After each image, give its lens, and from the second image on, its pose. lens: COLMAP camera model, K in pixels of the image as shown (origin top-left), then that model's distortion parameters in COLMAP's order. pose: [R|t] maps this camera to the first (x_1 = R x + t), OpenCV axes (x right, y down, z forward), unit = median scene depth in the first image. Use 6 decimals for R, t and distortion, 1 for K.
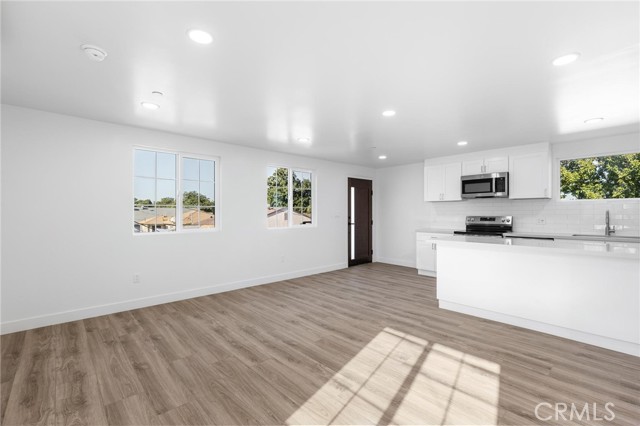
lens RADIAL K [[290.4, 0, 324.0], [0, 290.4, 213.6], [0, 0, 1]] dist [-0.001940, -0.000113]
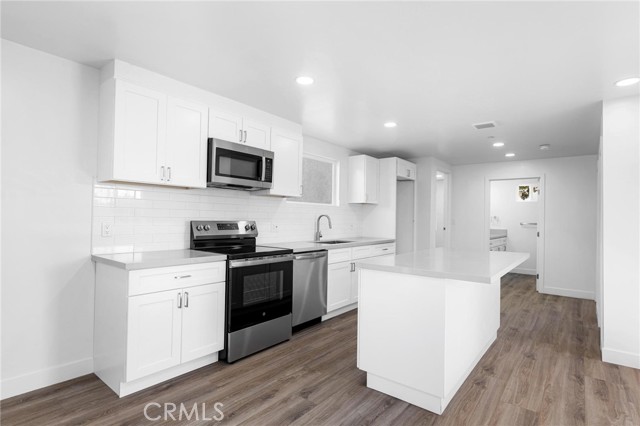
lens RADIAL K [[331.0, 0, 312.2], [0, 331.0, 212.8], [0, 0, 1]] dist [0.001286, -0.000101]
pose [[-0.147014, 0.009001, 0.989093, -0.128298], [-0.020144, 0.999724, -0.012092, -0.003381], [-0.988929, -0.021702, -0.146792, 1.357656]]
